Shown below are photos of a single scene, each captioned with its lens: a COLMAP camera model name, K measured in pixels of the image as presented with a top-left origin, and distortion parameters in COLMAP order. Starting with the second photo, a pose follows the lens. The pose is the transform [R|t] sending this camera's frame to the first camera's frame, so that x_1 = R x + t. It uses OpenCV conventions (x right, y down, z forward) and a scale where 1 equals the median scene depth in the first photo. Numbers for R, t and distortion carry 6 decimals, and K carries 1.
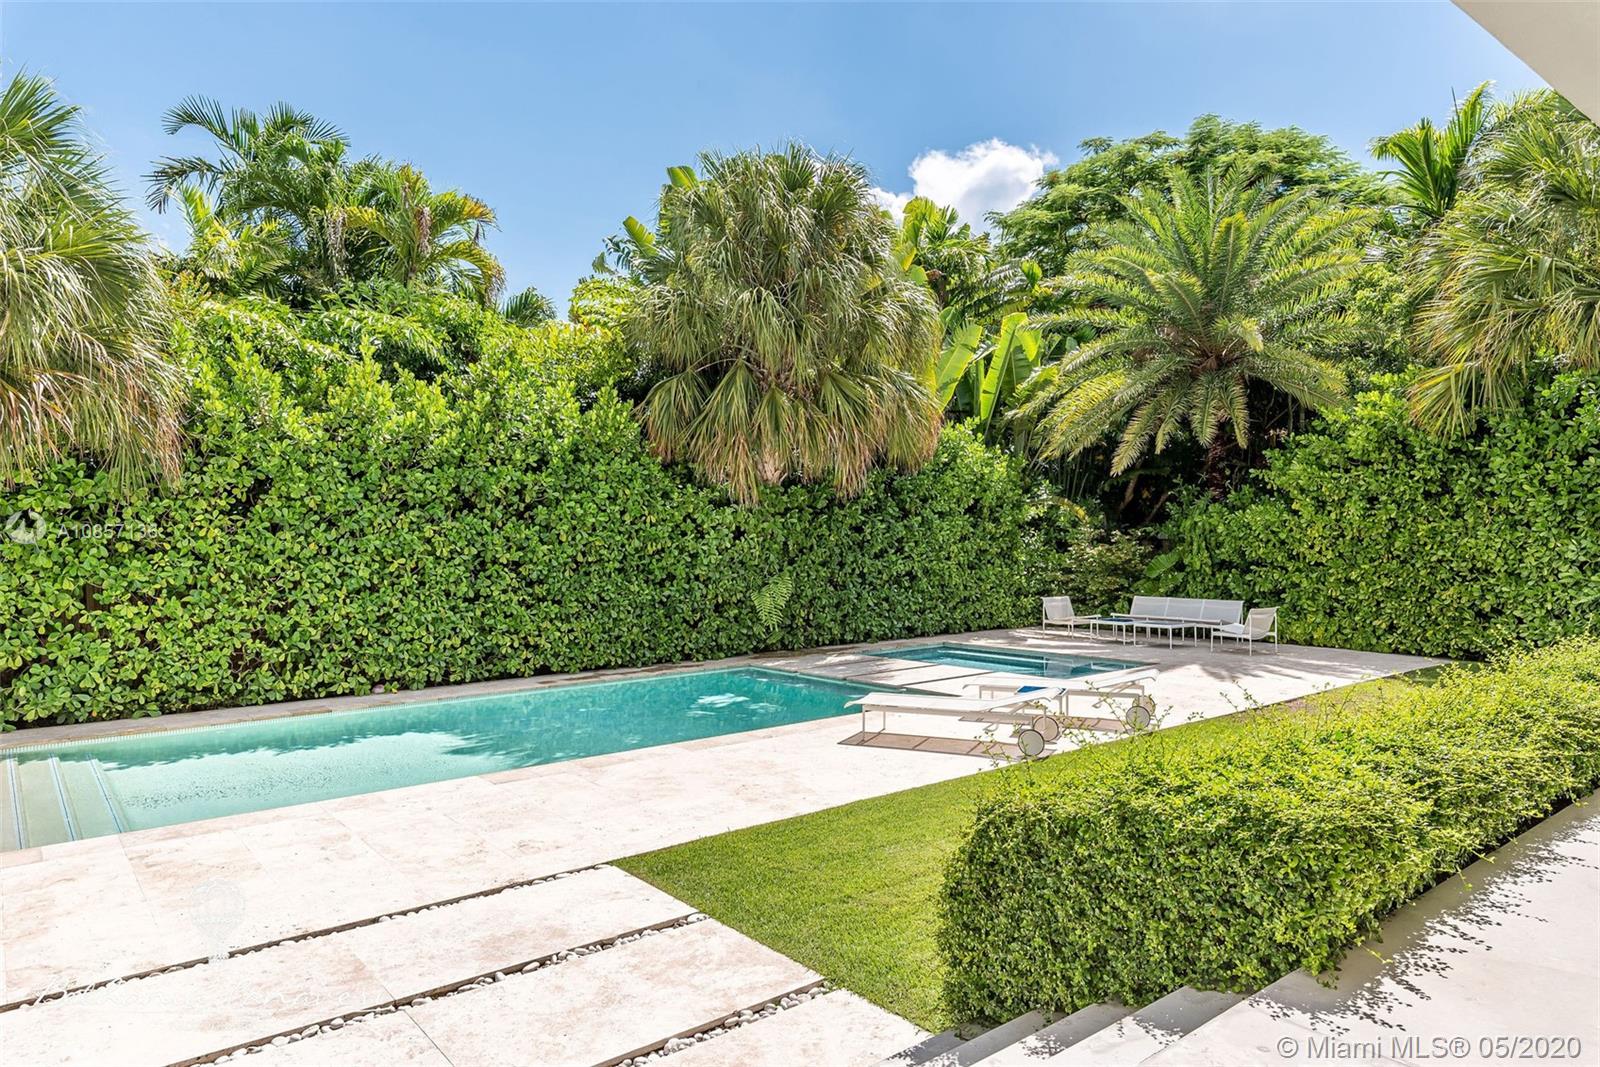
lens RADIAL K [[1007.3, 0, 798.4], [0, 1007.3, 527.4], [0, 0, 1]] dist [-0.001363, 0.004023]
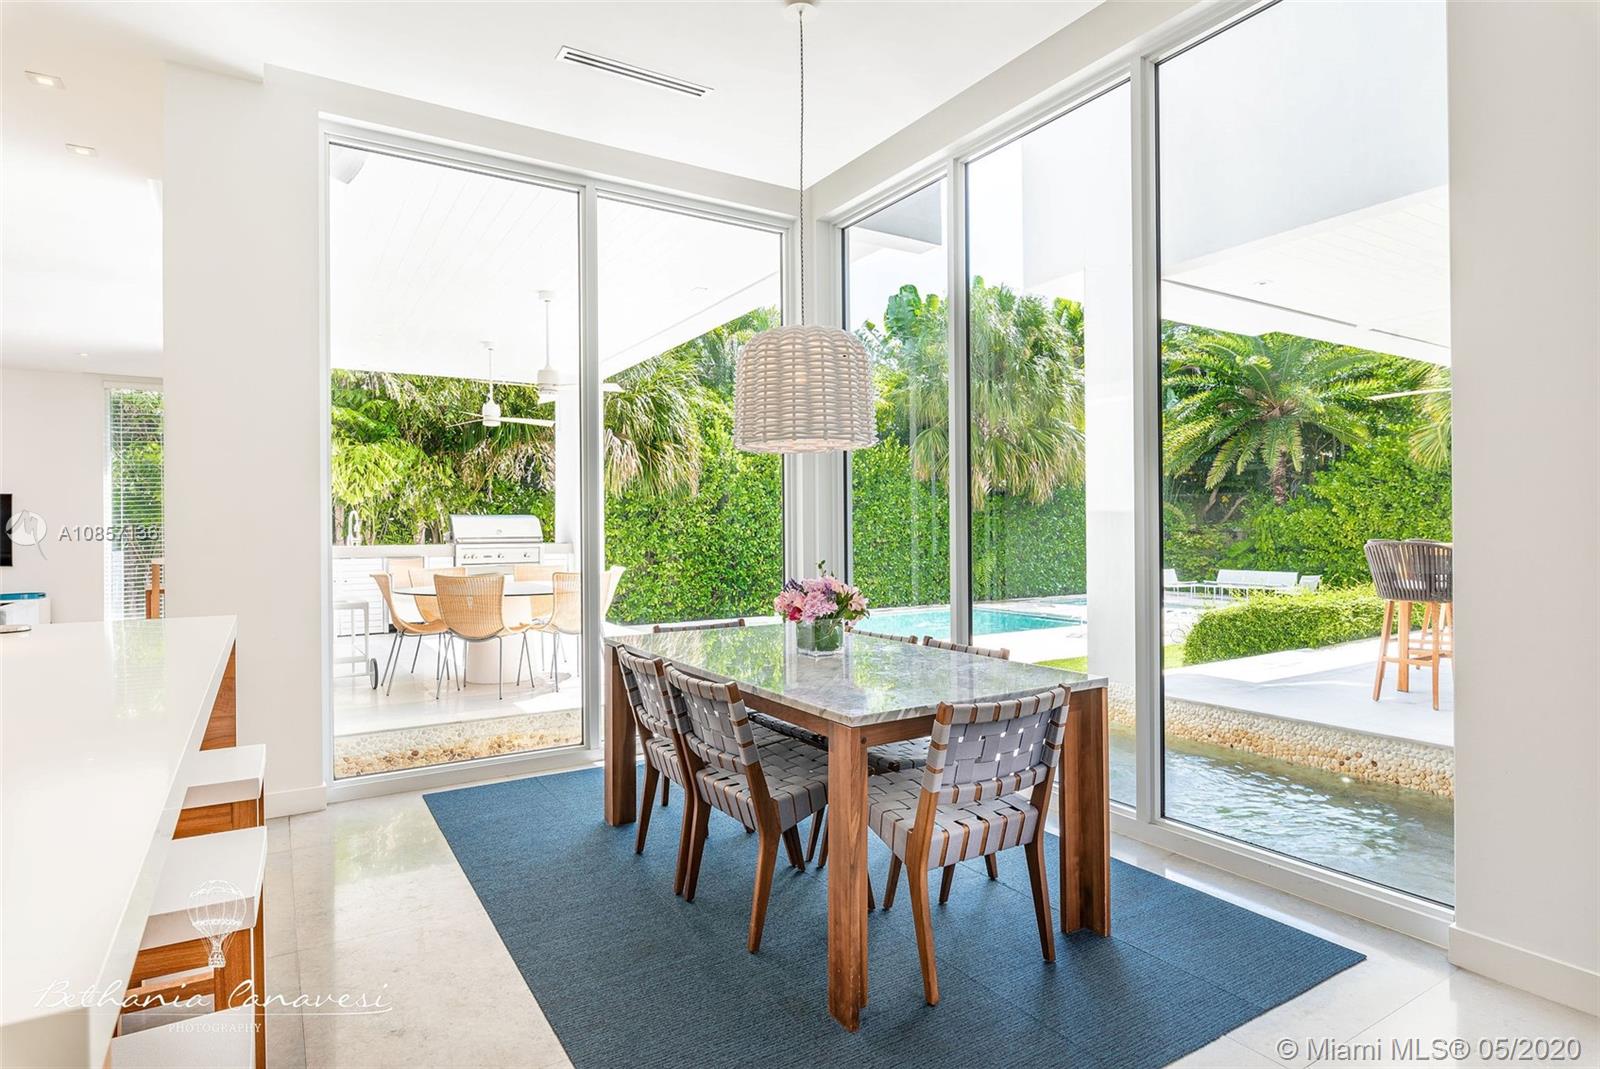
lens RADIAL K [[855.7, 0, 798.3], [0, 855.7, 528.4], [0, 0, 1]] dist [0.001040, -0.001004]
pose [[0.993323, 0.005137, -0.115250, -0.185009], [-0.004153, 0.999953, 0.008771, -0.001169], [0.115289, -0.008234, 0.993298, -0.432855]]
